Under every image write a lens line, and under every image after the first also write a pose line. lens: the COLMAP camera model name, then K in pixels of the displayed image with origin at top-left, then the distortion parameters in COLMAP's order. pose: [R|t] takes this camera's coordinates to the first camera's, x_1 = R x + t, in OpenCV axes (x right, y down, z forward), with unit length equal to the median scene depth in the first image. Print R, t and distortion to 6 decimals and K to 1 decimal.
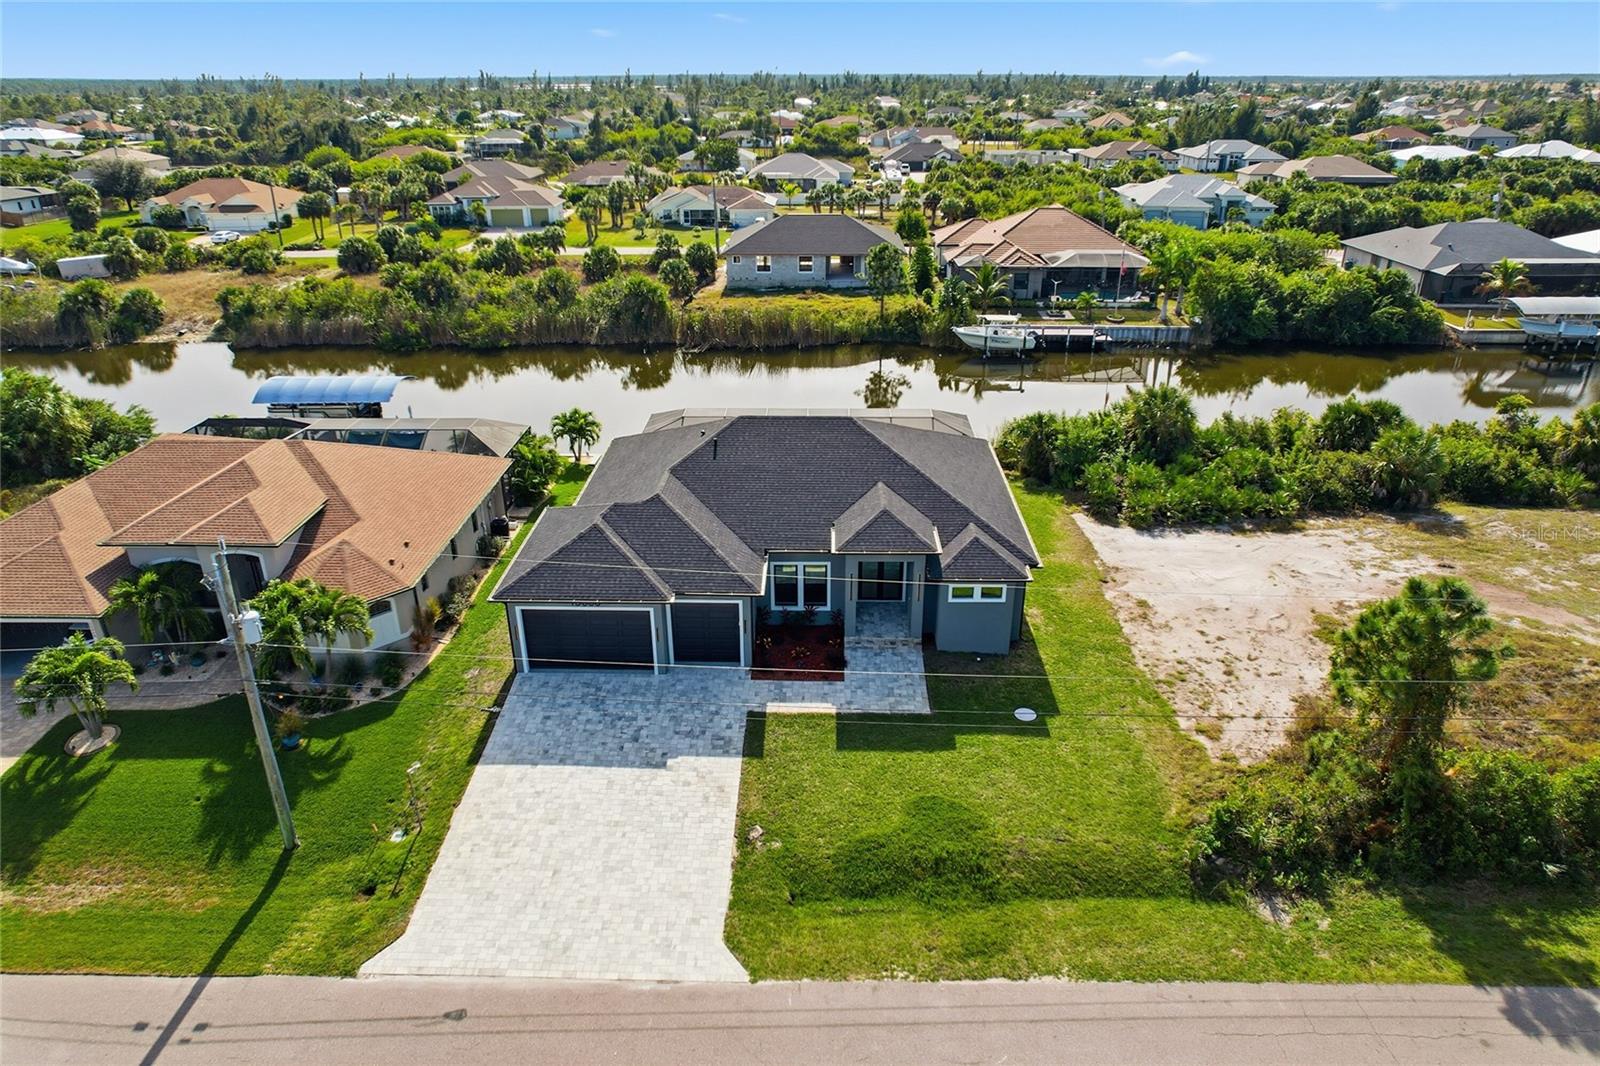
lens RADIAL K [[1017.8, 0, 806.1], [0, 1017.8, 530.9], [0, 0, 1]] dist [-0.067271, 0.059965]
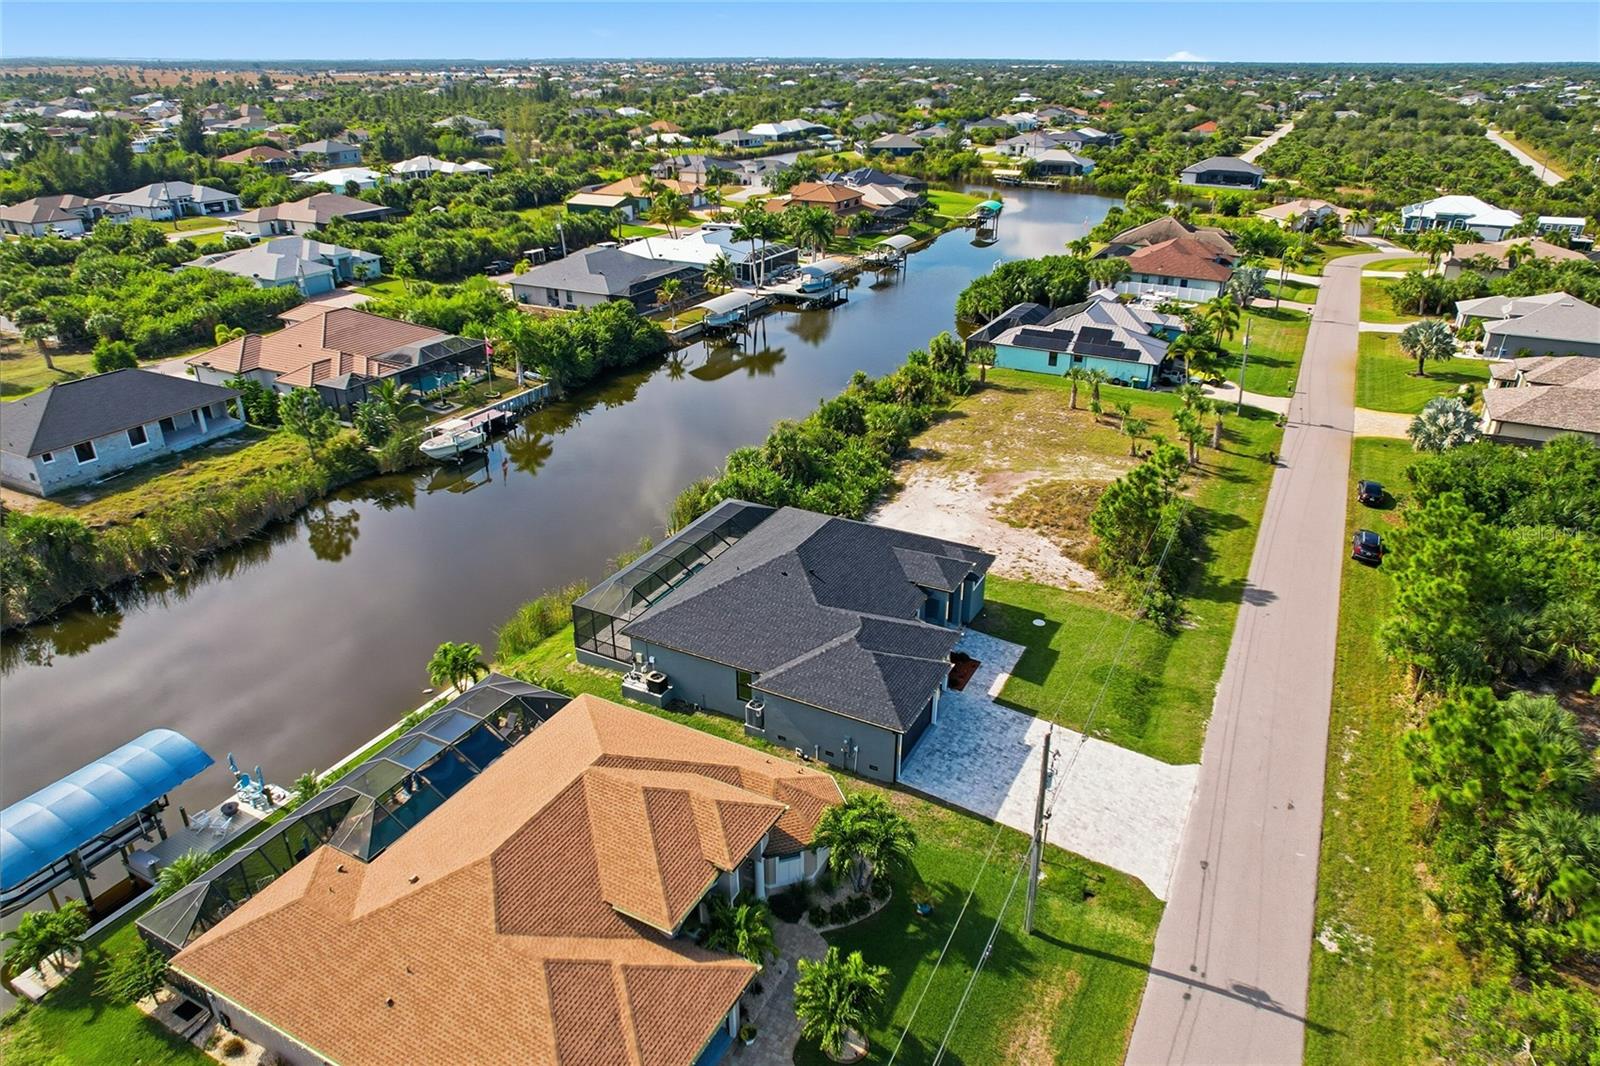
lens RADIAL K [[1017.8, 0, 806.1], [0, 1017.8, 530.9], [0, 0, 1]] dist [-0.067271, 0.059965]
pose [[0.440894, -0.381104, 0.812633, -1.257522], [0.369105, 0.902267, 0.222881, -0.476762], [-0.818153, 0.201680, 0.538472, 0.327821]]
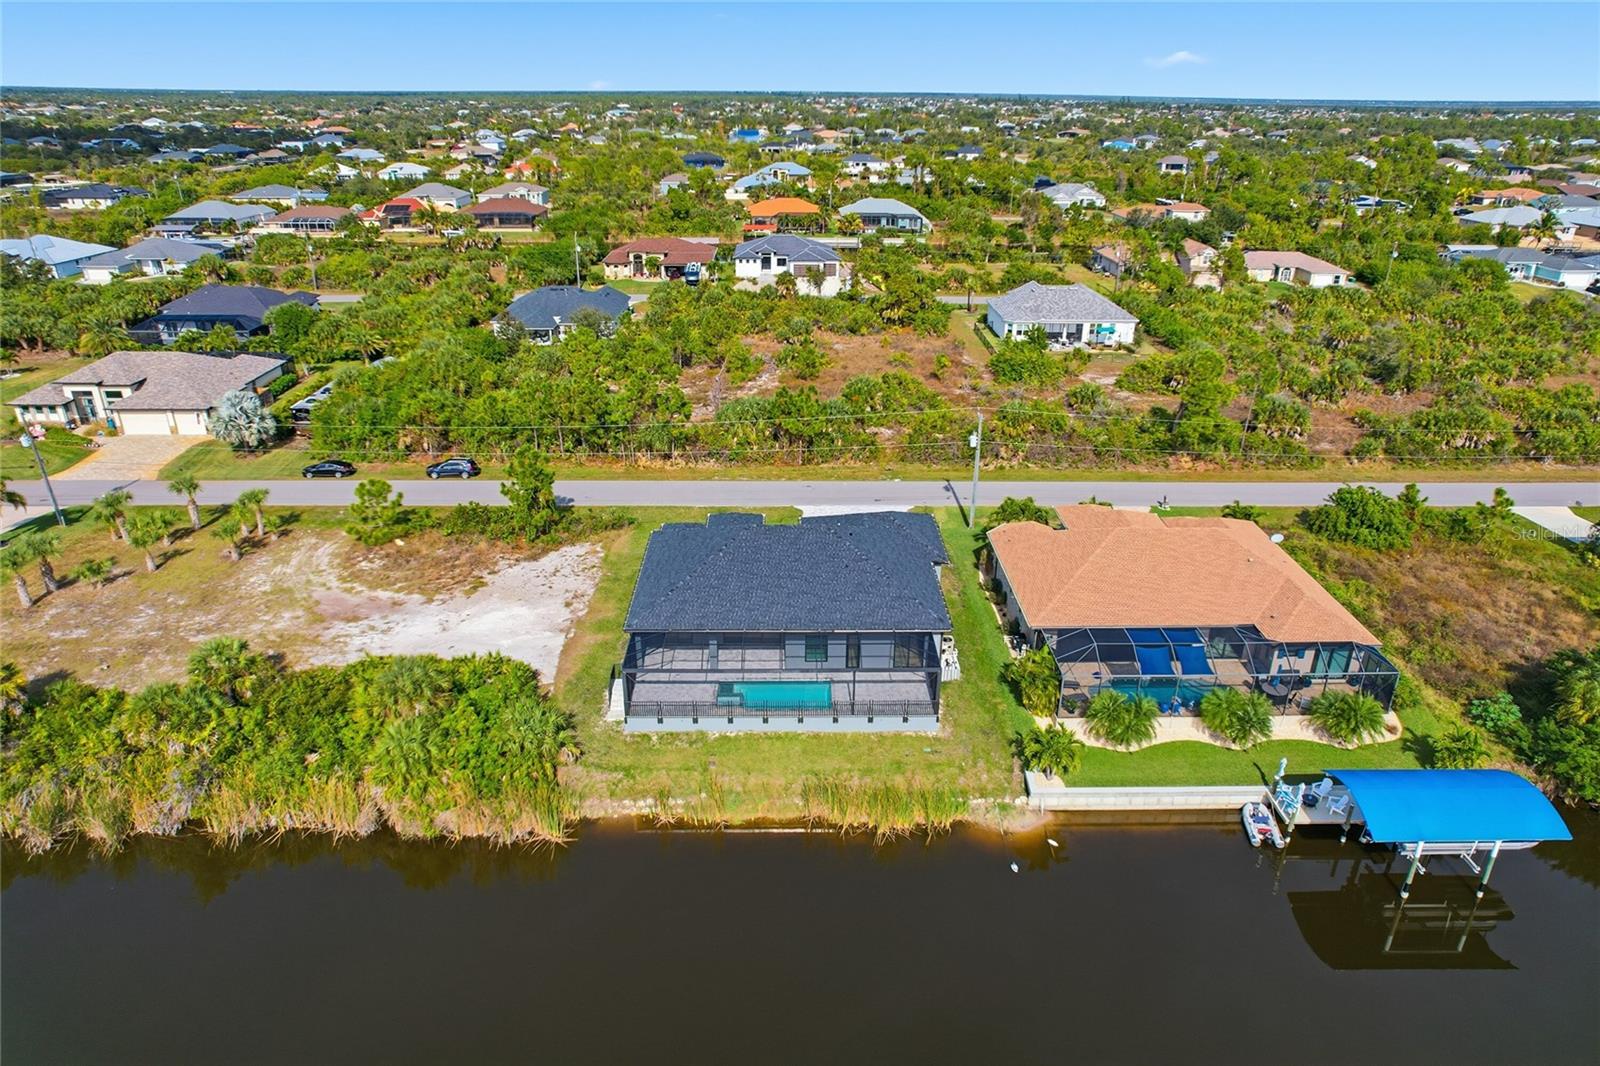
lens RADIAL K [[1017.8, 0, 806.1], [0, 1017.8, 530.9], [0, 0, 1]] dist [-0.067271, 0.059965]
pose [[-0.999115, 0.012145, -0.040274, 0.025764], [-0.021976, 0.665686, 0.745908, -1.363368], [0.035869, 0.746133, -0.664830, 2.254972]]
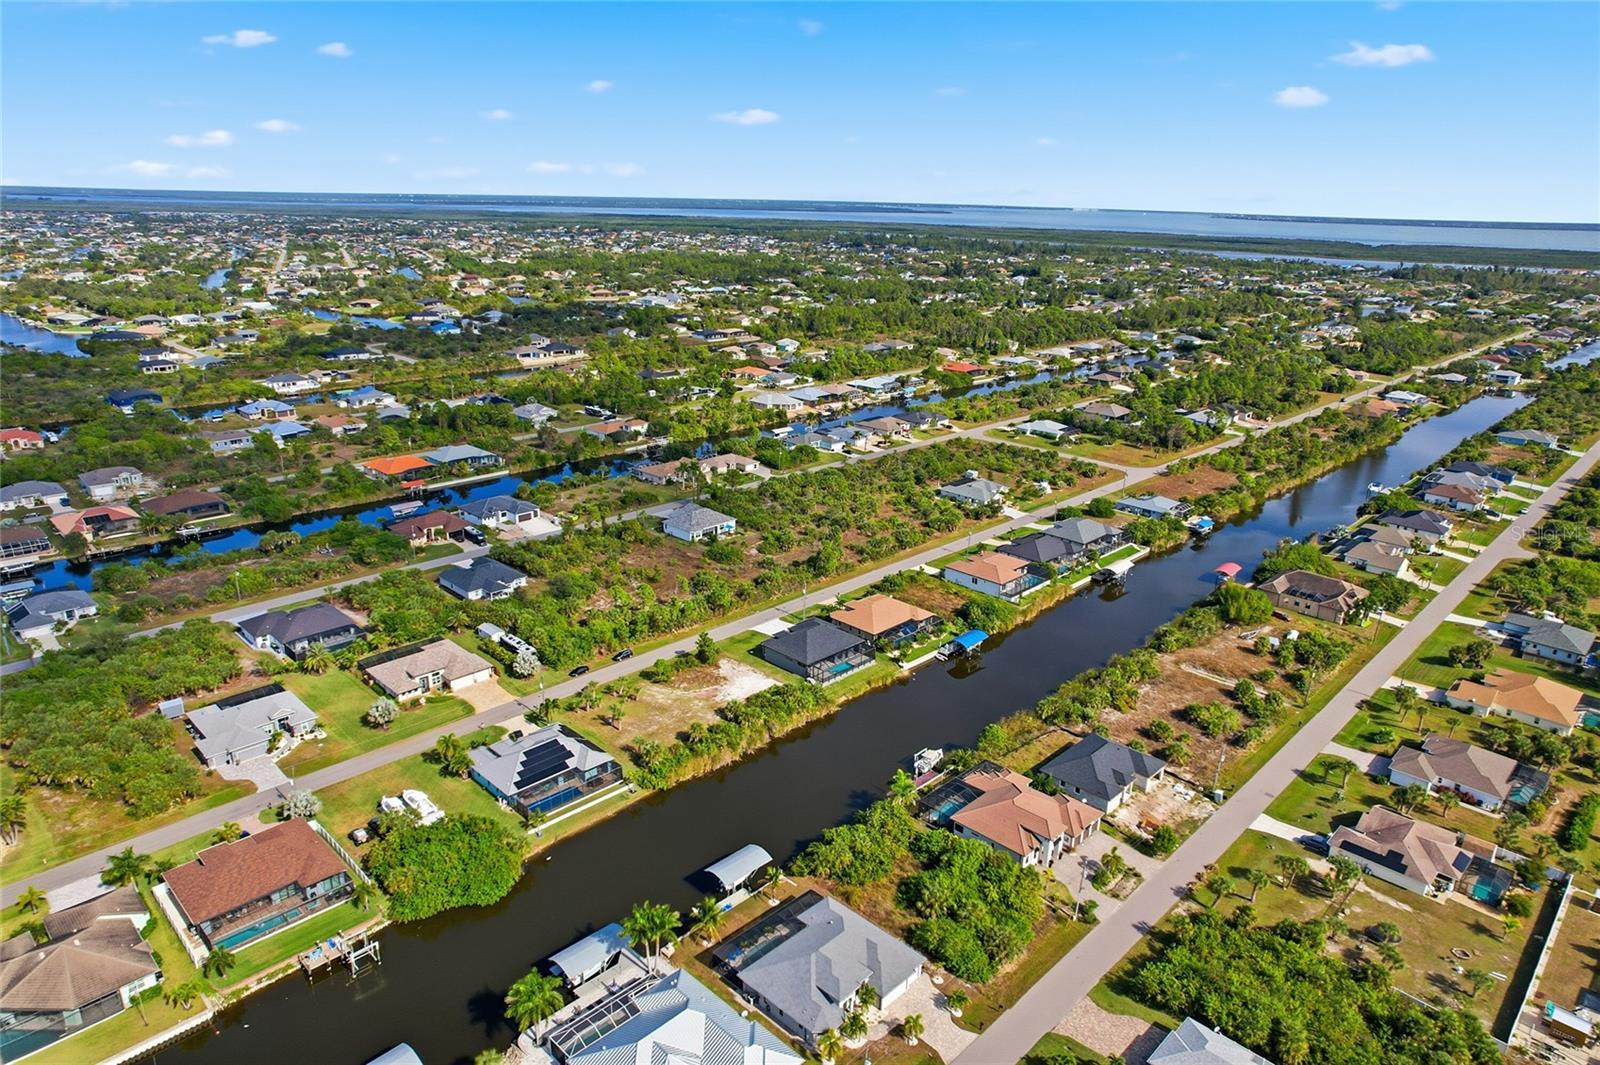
lens RADIAL K [[1017.8, 0, 806.1], [0, 1017.8, 530.4], [0, 0, 1]] dist [-0.067271, 0.059965]
pose [[-0.682933, 0.218212, -0.697127, 4.082429], [-0.322244, 0.766466, 0.555598, -3.891193], [0.655562, 0.604081, -0.453127, 3.481763]]
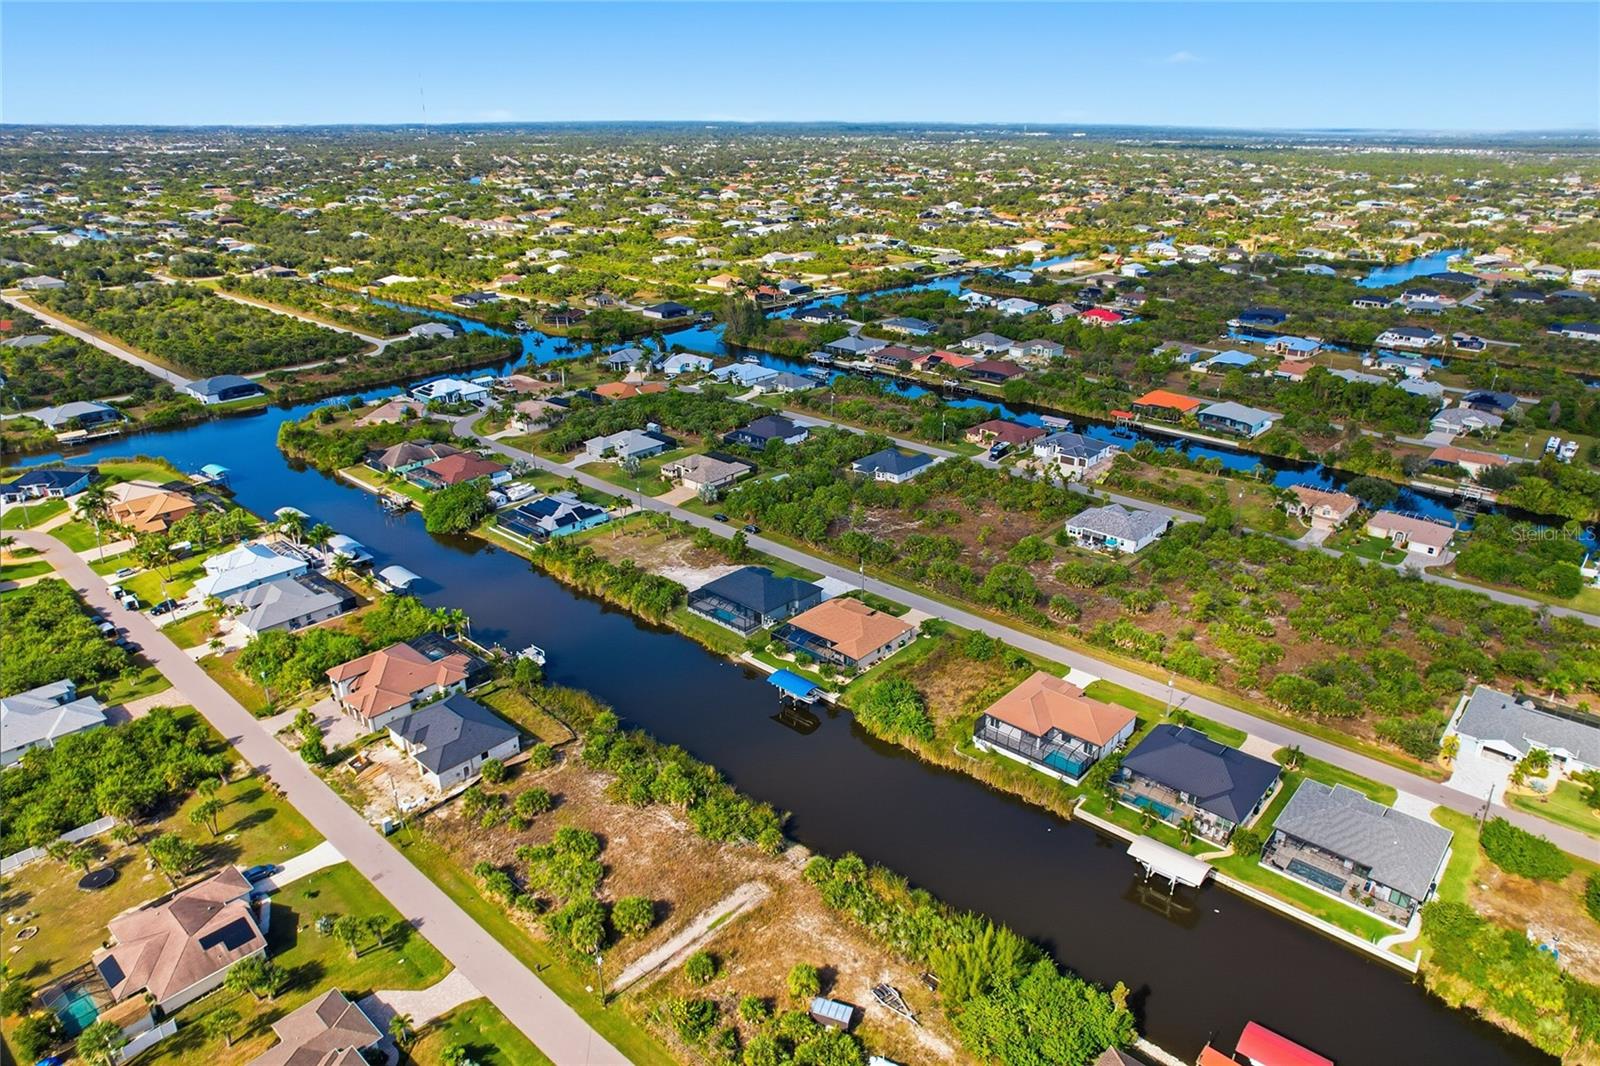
lens RADIAL K [[1017.8, 0, 806.1], [0, 1017.8, 530.9], [0, 0, 1]] dist [-0.067271, 0.059965]
pose [[-0.760754, -0.247834, 0.599859, -3.564902], [0.267929, 0.721884, 0.638042, -3.836715], [-0.591157, 0.646113, -0.482774, 3.550839]]
